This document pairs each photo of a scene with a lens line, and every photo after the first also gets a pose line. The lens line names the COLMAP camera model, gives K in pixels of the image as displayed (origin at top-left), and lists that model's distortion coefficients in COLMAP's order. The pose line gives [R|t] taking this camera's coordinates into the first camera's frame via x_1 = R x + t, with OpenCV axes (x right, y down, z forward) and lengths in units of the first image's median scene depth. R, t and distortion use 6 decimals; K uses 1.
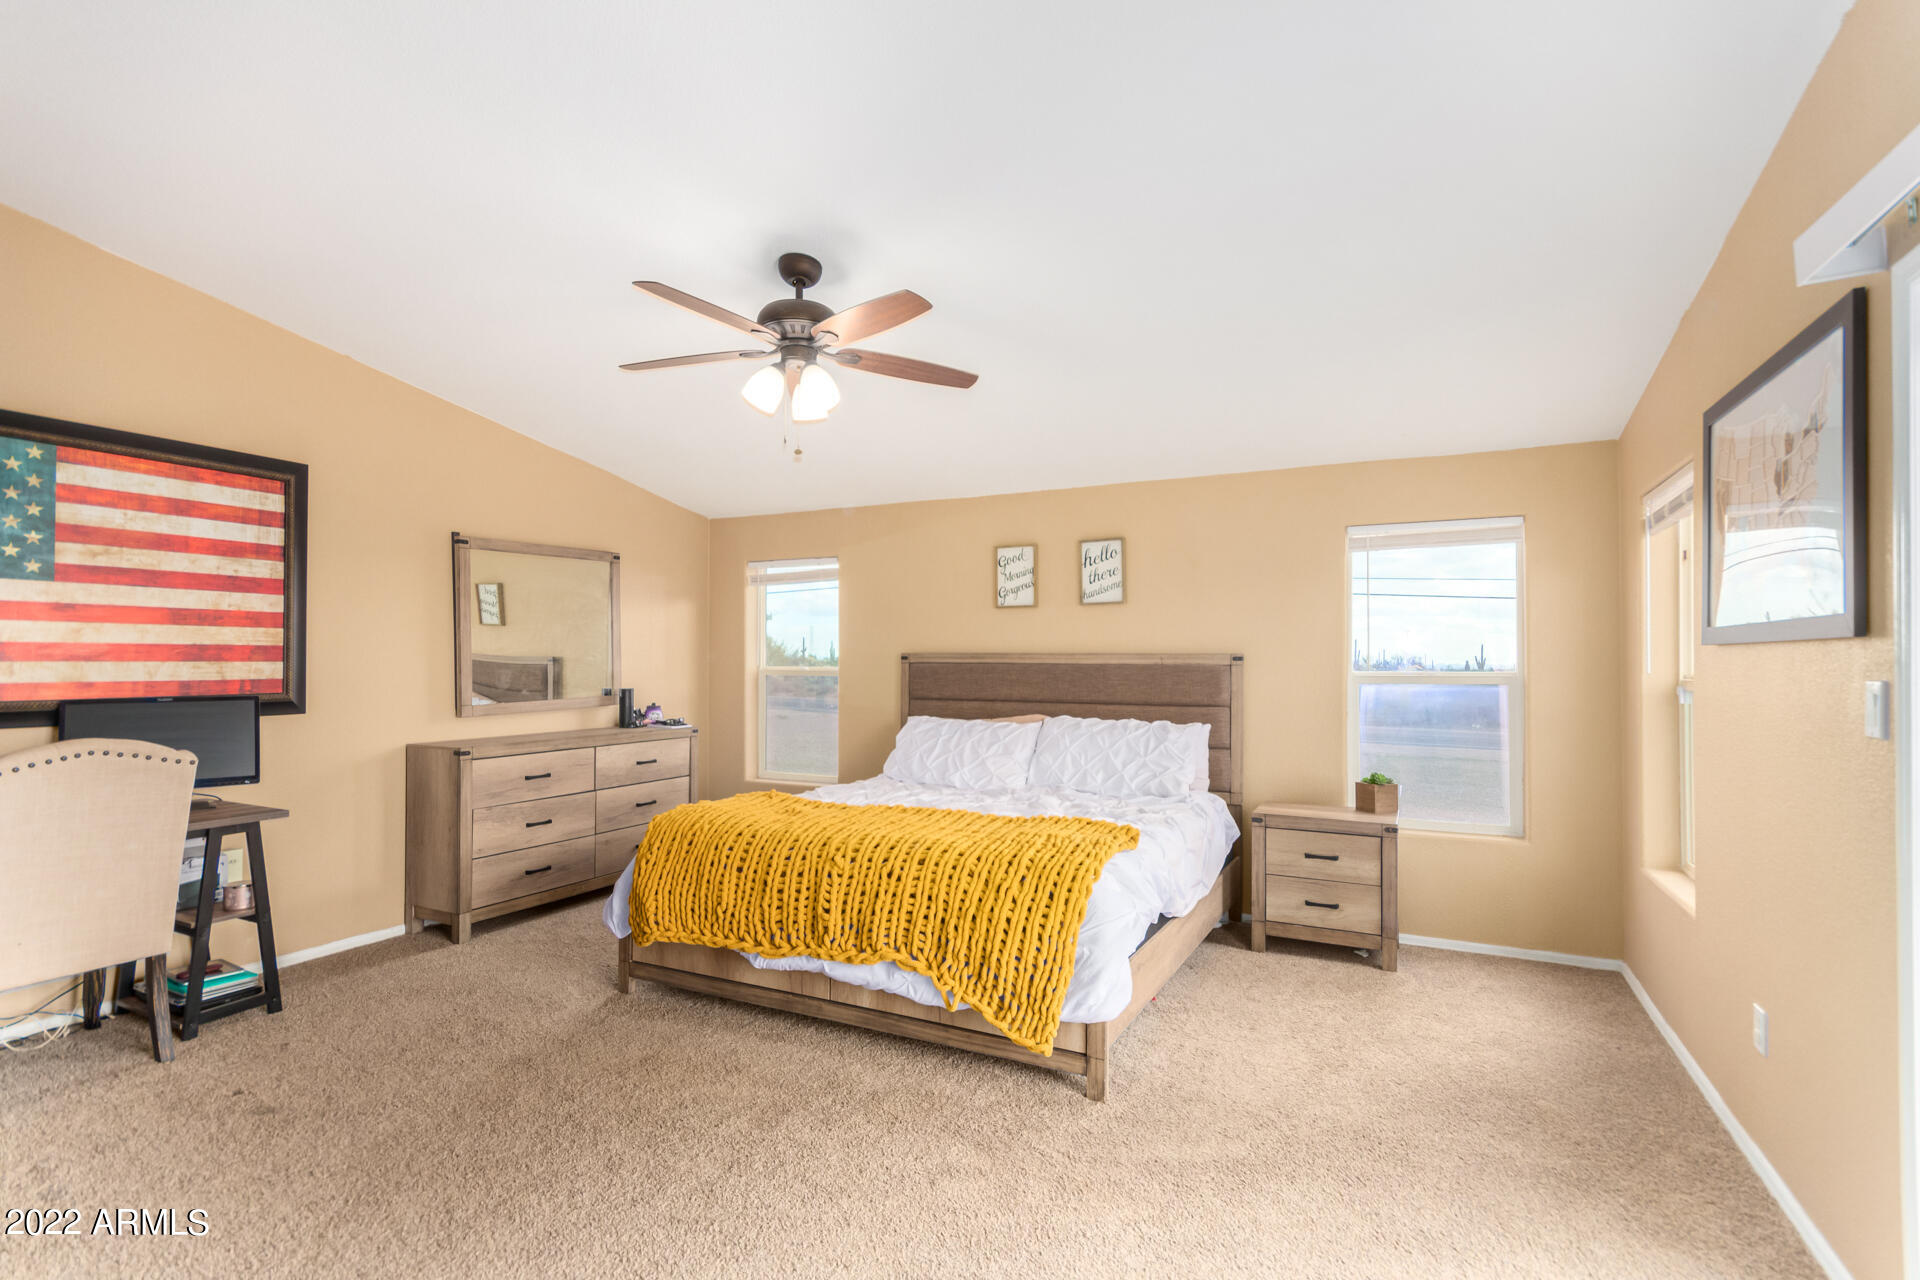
lens RADIAL K [[883.7, 0, 962.2], [0, 883.7, 651.8], [0, 0, 1]] dist [0.001814, 0.000768]
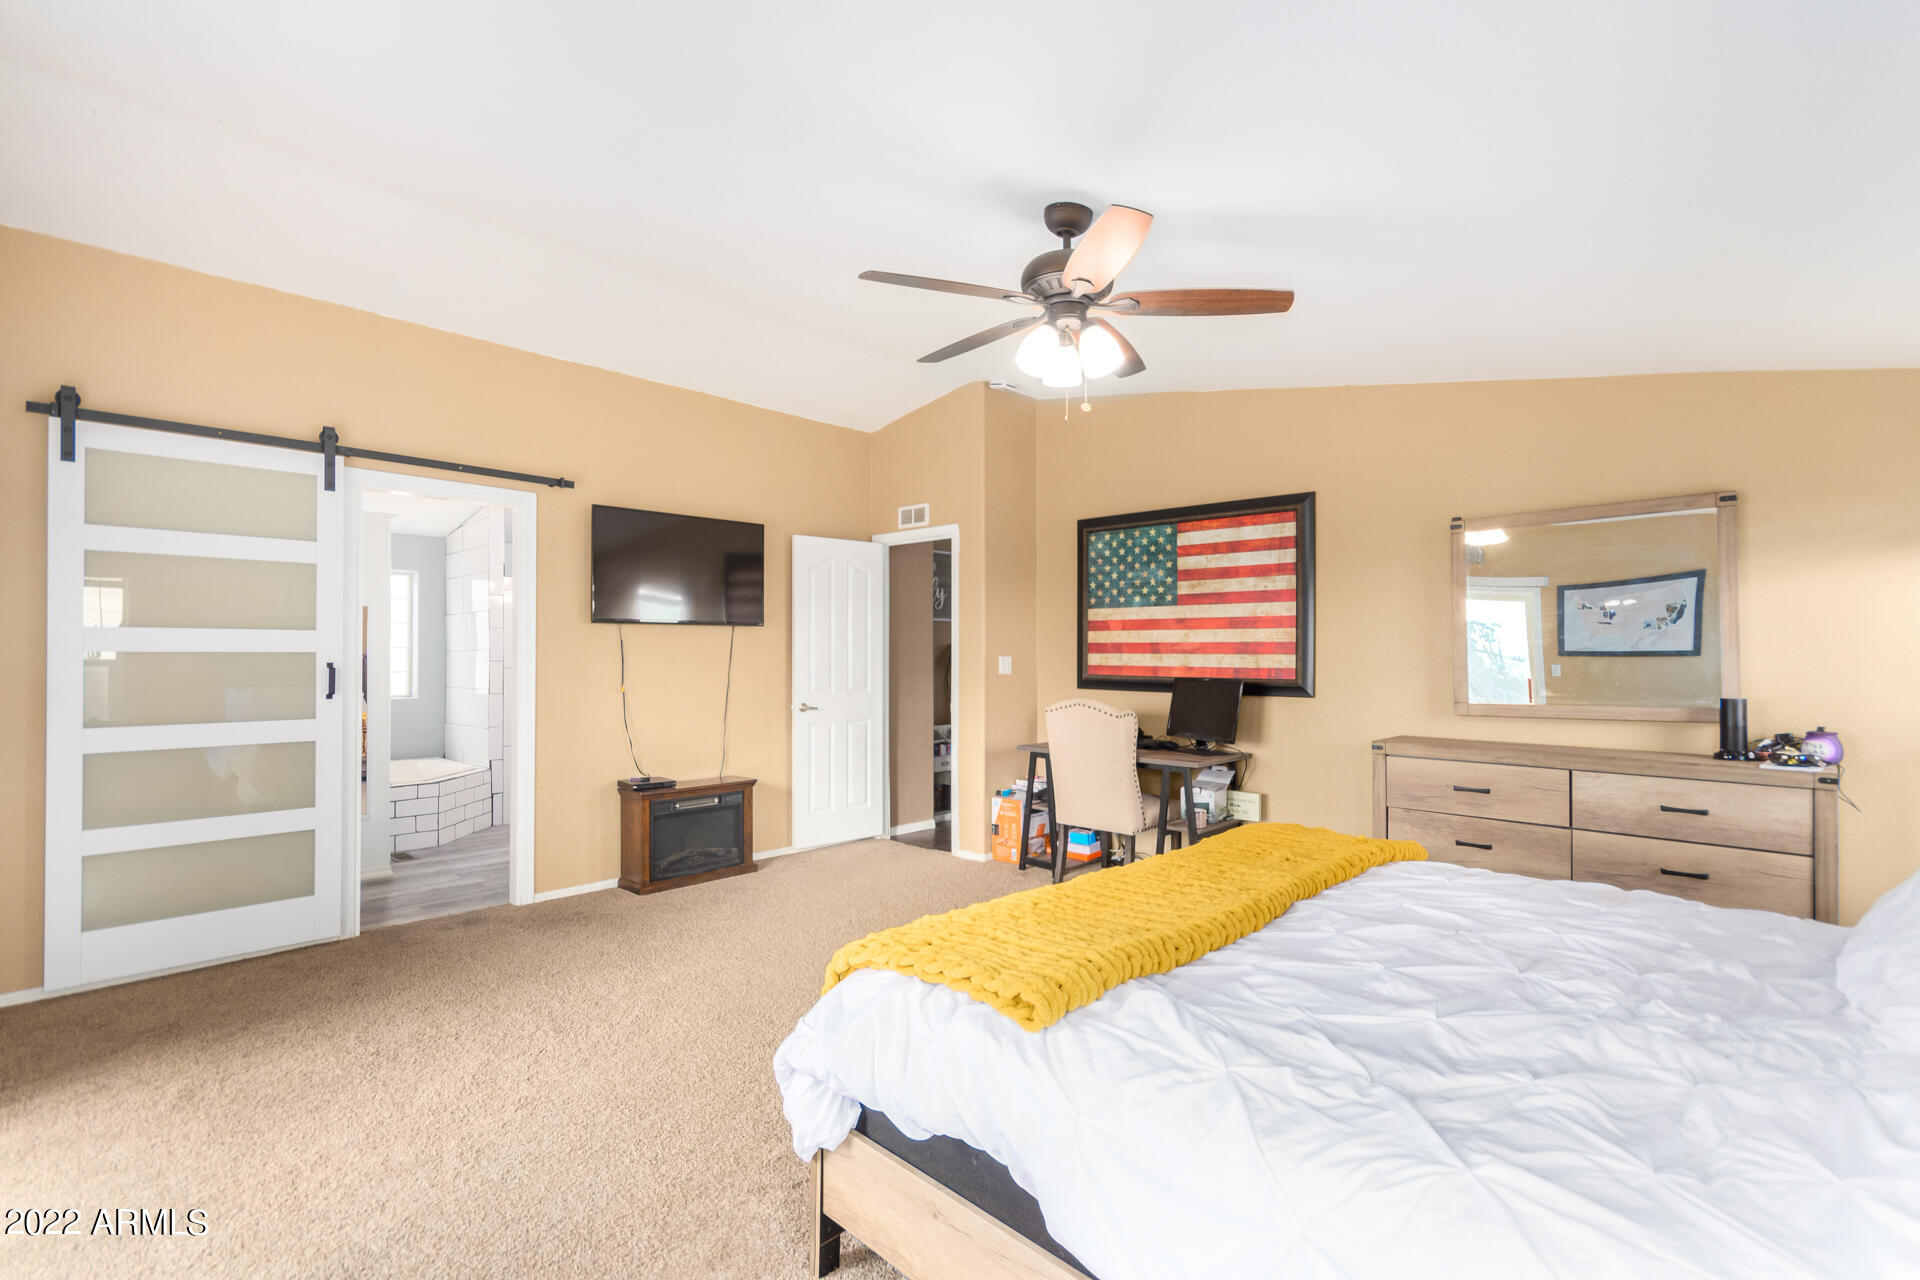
lens RADIAL K [[883.7, 0, 962.2], [0, 883.7, 651.8], [0, 0, 1]] dist [0.001814, 0.000768]
pose [[-0.286799, -0.009547, -0.957943, 0.604557], [-0.001093, 0.999953, -0.009639, 0.020947], [0.957990, -0.001717, -0.286796, 0.975592]]
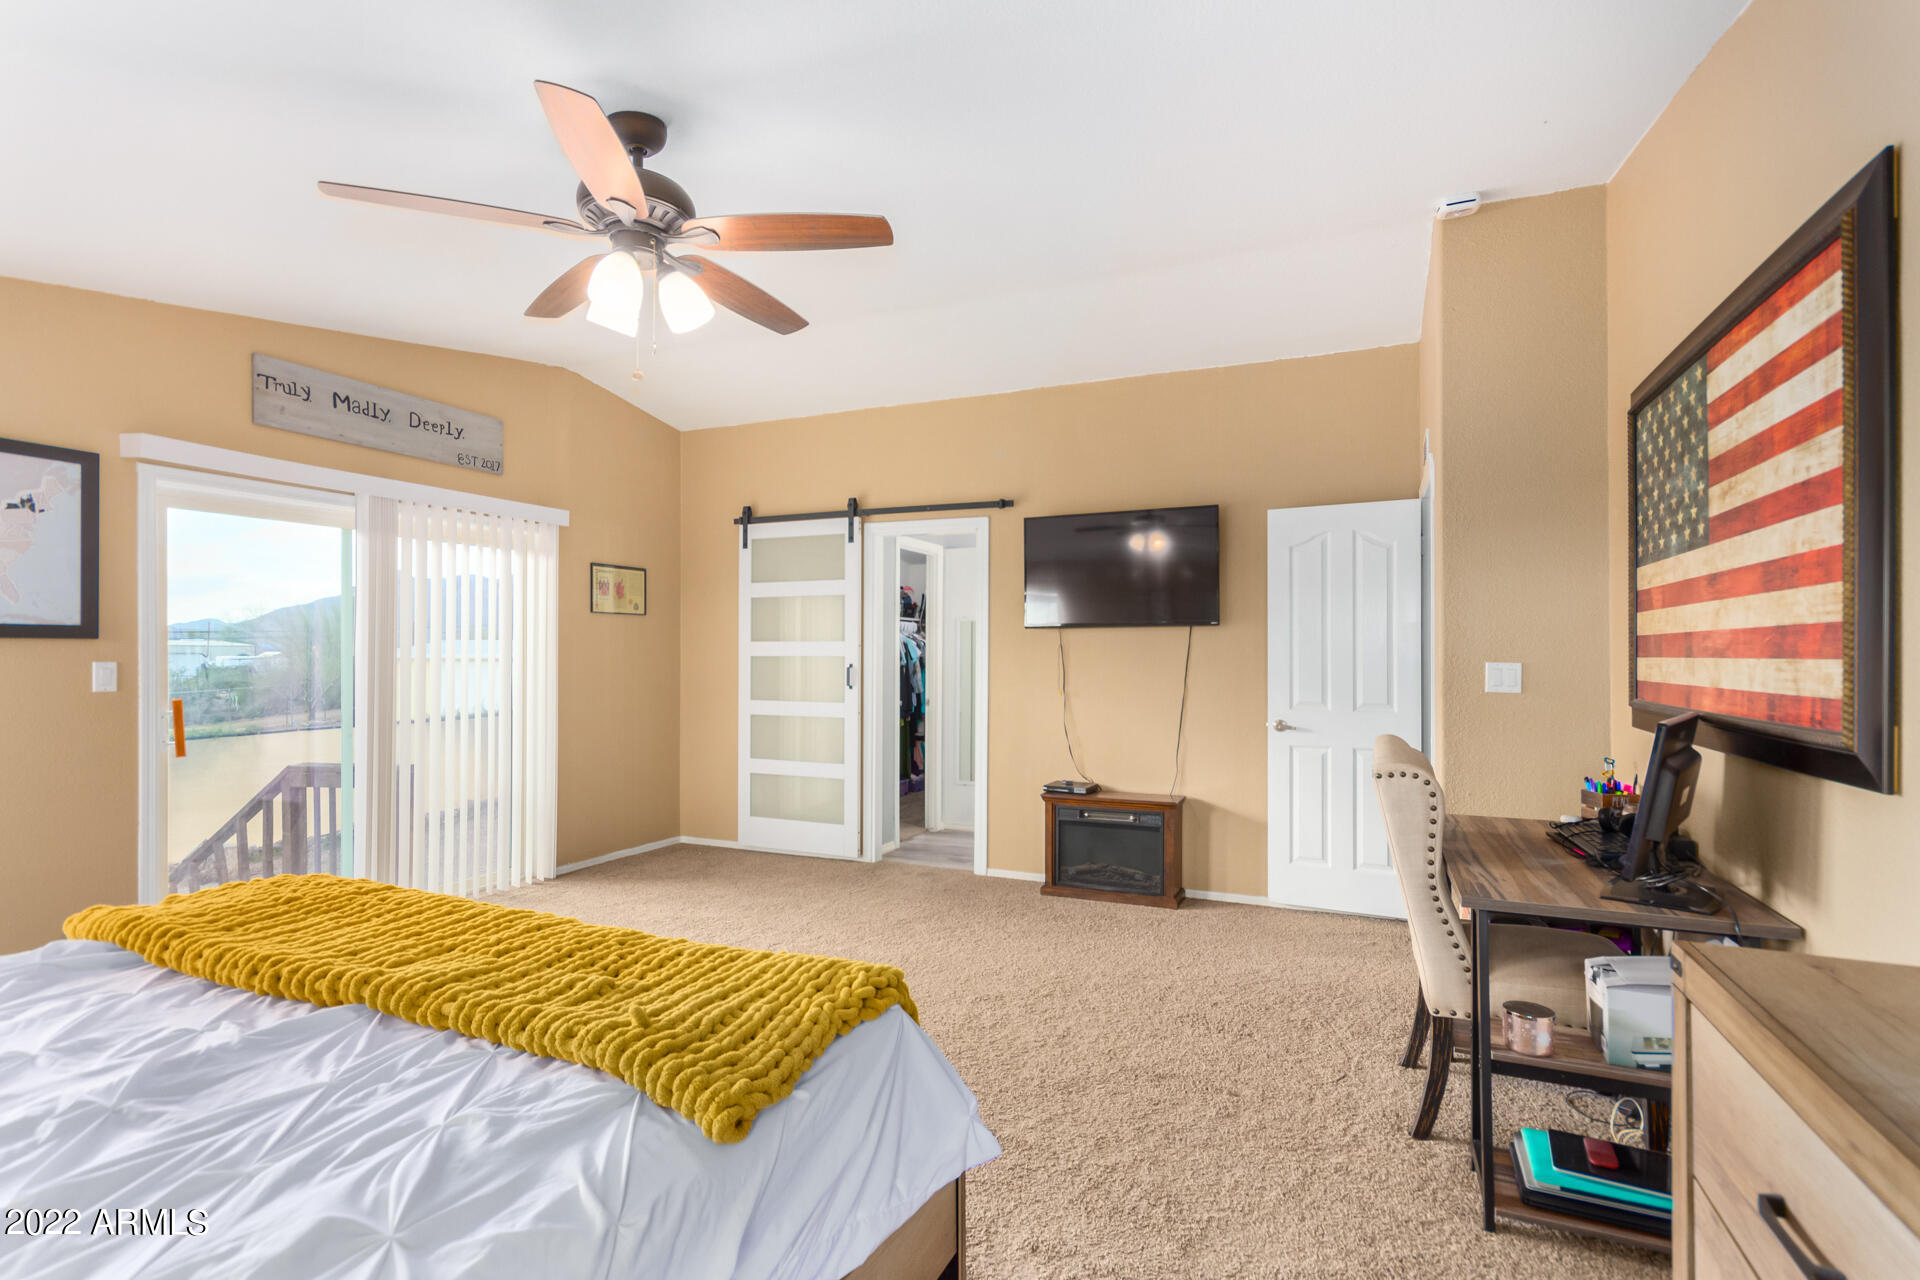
lens RADIAL K [[883.7, 0, 962.2], [0, 883.7, 651.8], [0, 0, 1]] dist [0.001814, 0.000768]
pose [[-0.997746, -0.010494, -0.066279, -0.342325], [-0.009882, 0.999906, -0.009549, 0.017247], [0.066373, -0.008872, -0.997755, 1.492966]]
